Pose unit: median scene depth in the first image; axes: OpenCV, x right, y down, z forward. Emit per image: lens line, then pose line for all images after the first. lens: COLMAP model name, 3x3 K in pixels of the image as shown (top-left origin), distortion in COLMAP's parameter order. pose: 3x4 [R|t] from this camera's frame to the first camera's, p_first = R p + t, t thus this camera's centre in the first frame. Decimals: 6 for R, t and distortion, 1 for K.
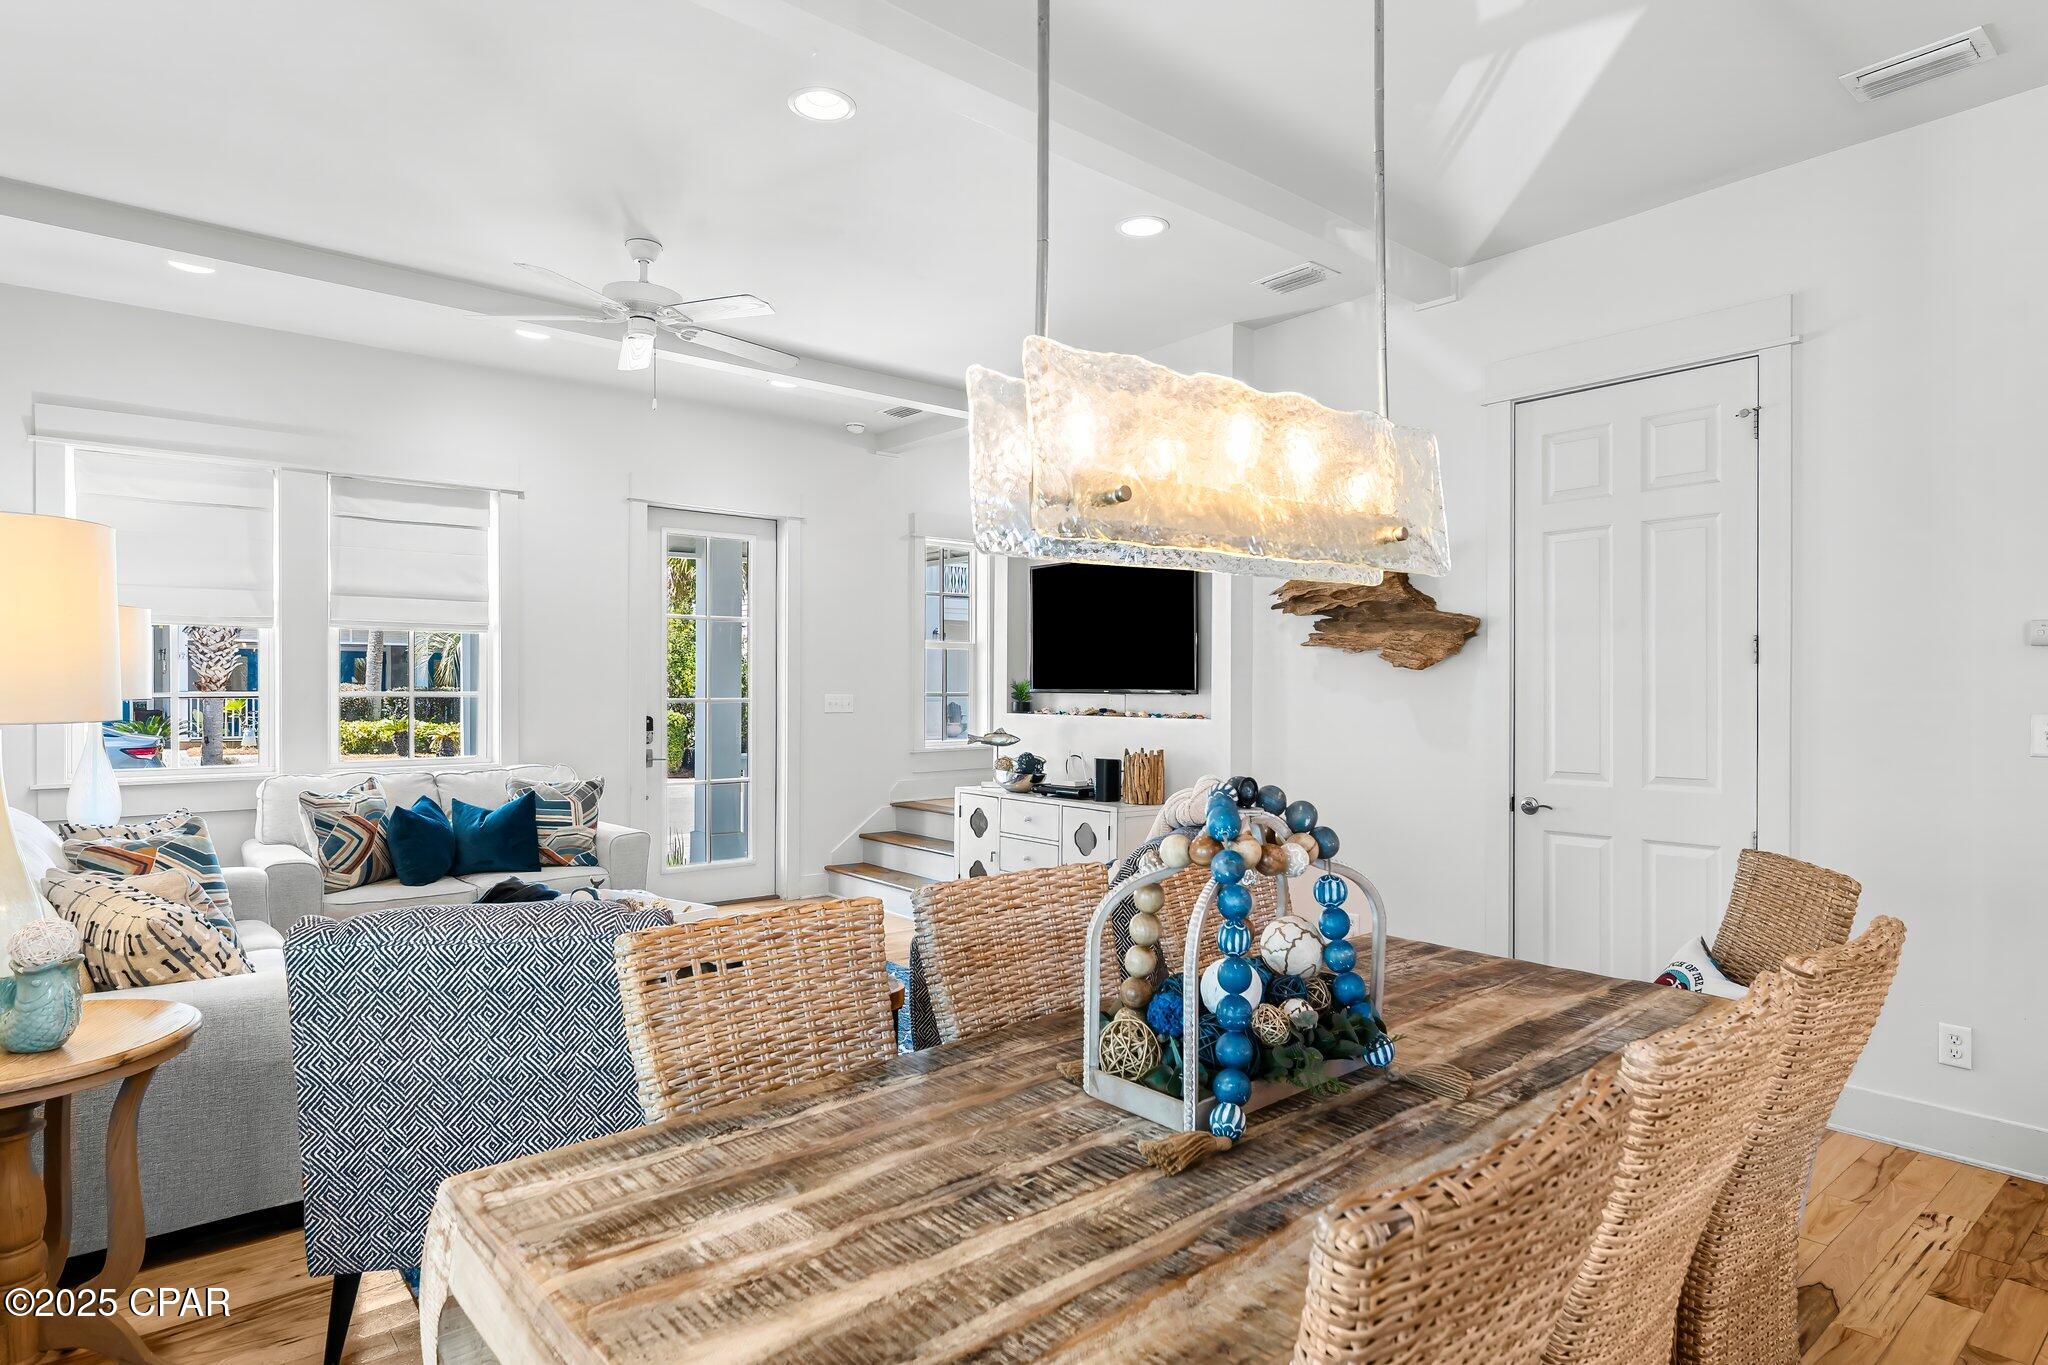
lens RADIAL K [[1091.9, 0, 1038.0], [0, 1091.9, 694.3], [0, 0, 1]] dist [-0.009290, -0.000842]
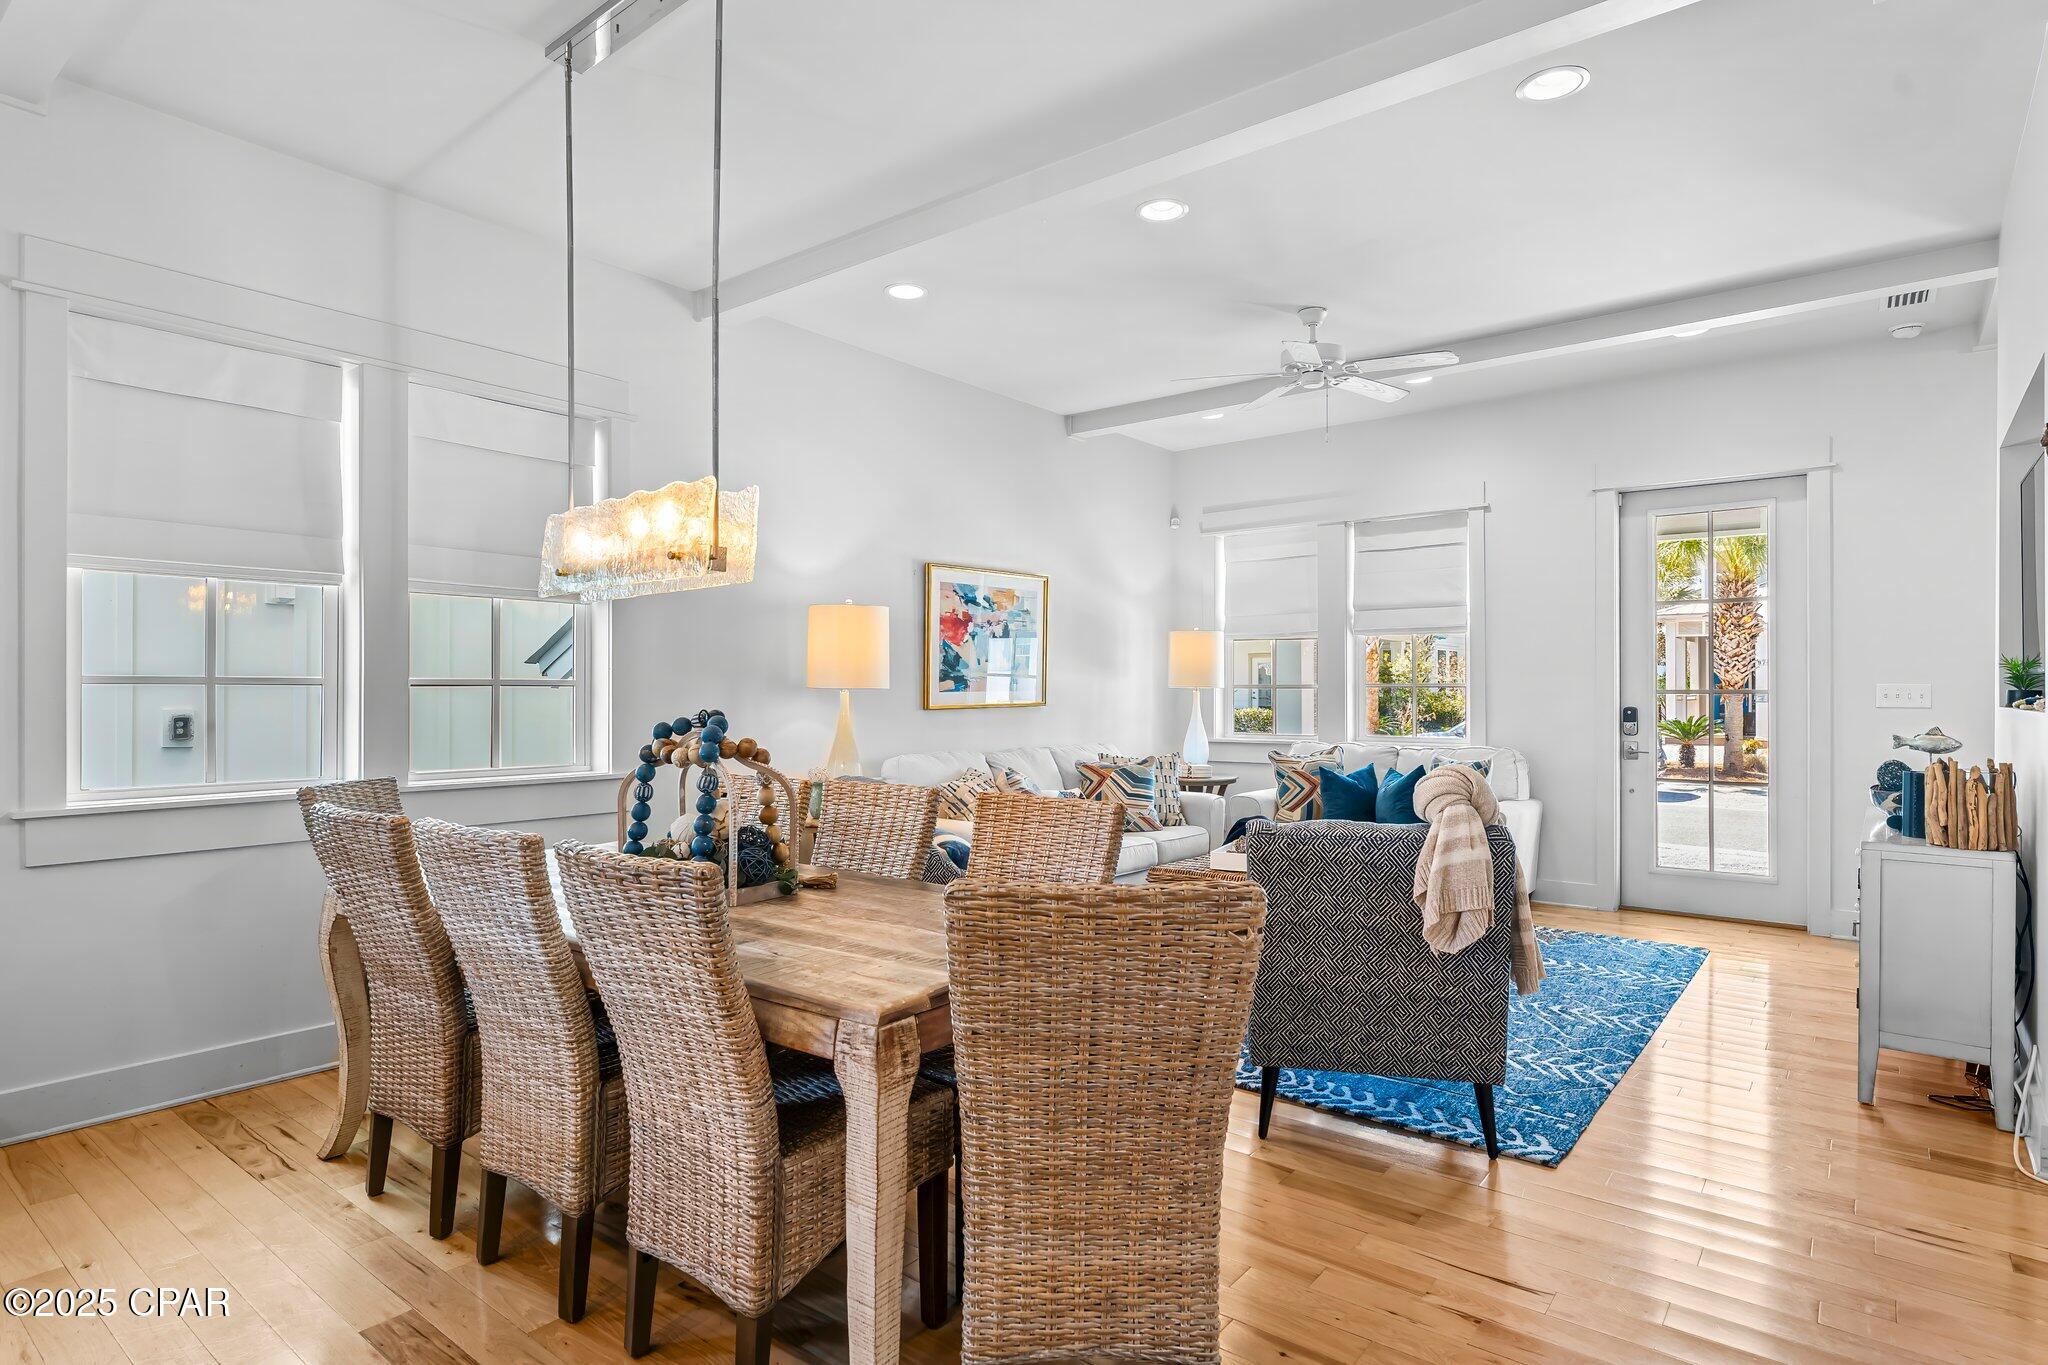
lens RADIAL K [[1091.9, 0, 1028.8], [0, 1091.9, 683.4], [0, 0, 1]] dist [-0.009290, -0.000842]
pose [[0.193219, -0.011573, -0.981087, 0.602574], [-0.005188, 0.999904, -0.012817, 0.017234], [0.981142, 0.007566, 0.193140, 0.352506]]
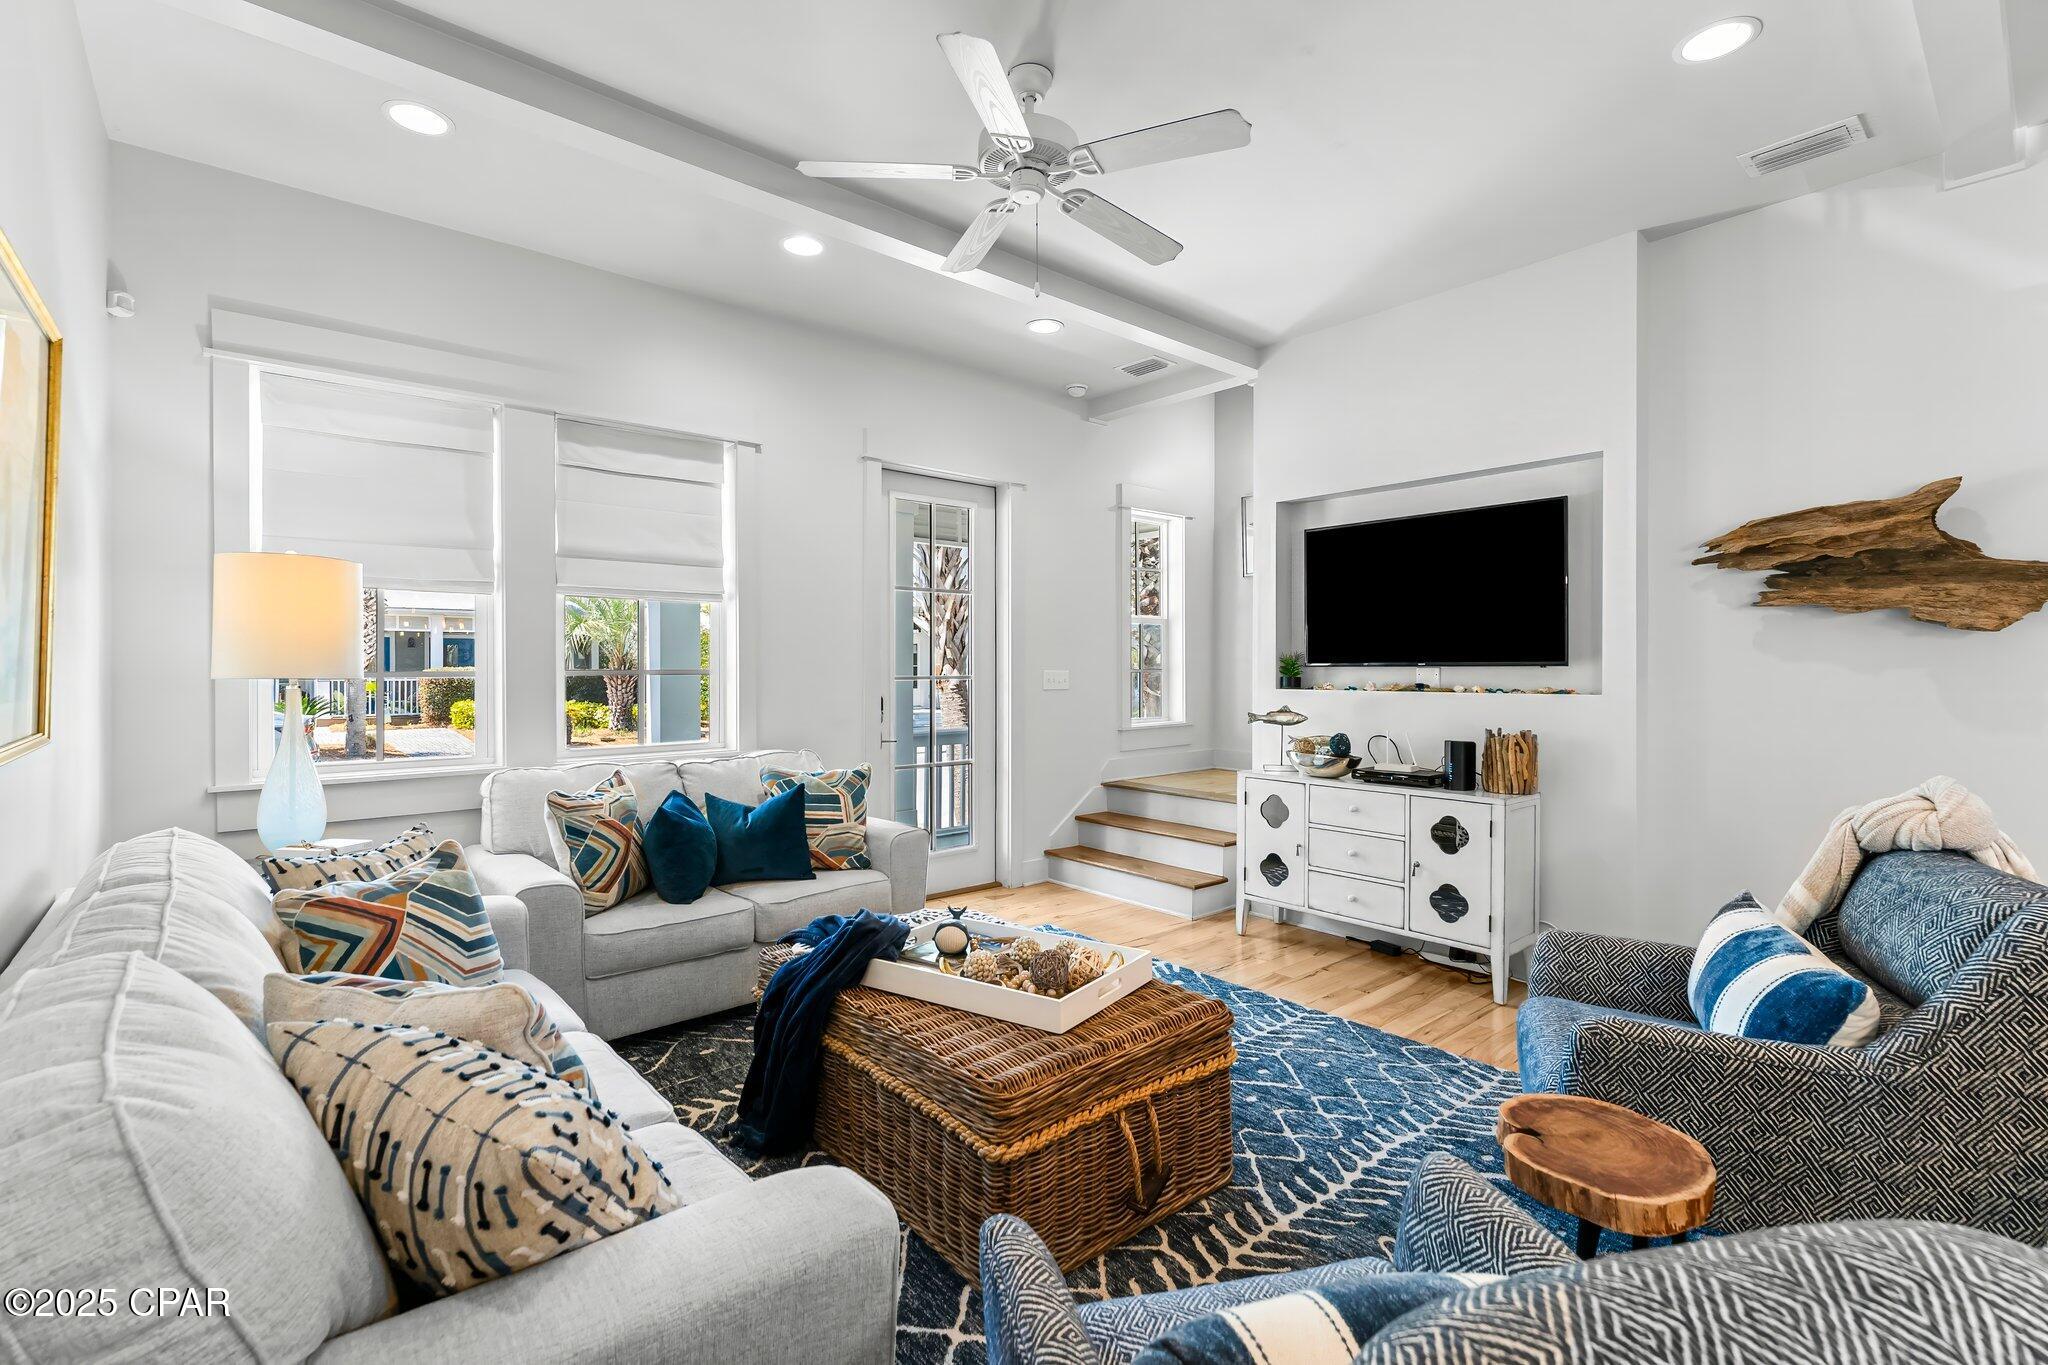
lens RADIAL K [[904.5, 0, 1039.6], [0, 904.5, 670.3], [0, 0, 1]] dist [-0.009215, 0.001101]
pose [[0.999917, -0.005763, 0.011546, -0.282550], [0.005799, 0.999978, -0.003105, 0.003139], [-0.011528, 0.003171, 0.999929, 0.287991]]
